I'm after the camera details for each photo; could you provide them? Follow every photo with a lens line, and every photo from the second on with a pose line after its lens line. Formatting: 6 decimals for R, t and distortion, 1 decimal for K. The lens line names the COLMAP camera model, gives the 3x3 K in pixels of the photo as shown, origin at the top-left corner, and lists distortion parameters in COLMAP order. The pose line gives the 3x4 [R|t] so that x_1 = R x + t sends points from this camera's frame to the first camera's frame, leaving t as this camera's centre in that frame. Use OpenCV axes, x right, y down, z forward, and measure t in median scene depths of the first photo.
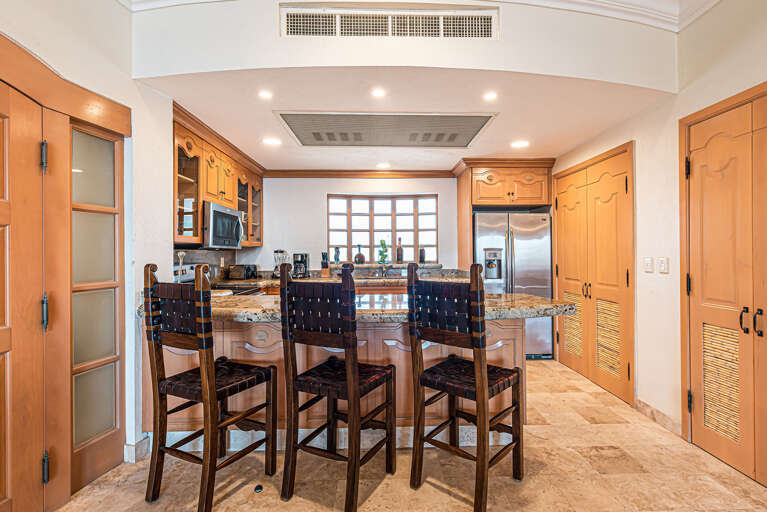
lens RADIAL K [[375.1, 0, 385.0], [0, 375.1, 253.3], [0, 0, 1]] dist [0.002501, 0.000252]
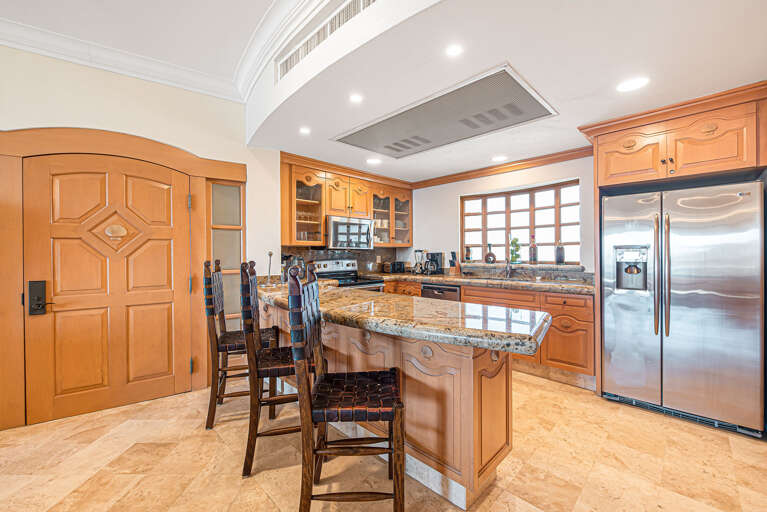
lens RADIAL K [[312.7, 0, 383.5], [0, 312.7, 256.0], [0, 0, 1]] dist [-0.001573, -0.000242]
pose [[0.685960, 0.008483, -0.727589, 0.383158], [0.001732, 0.999910, 0.013291, -0.002309], [0.727637, -0.010377, 0.685884, 0.264113]]
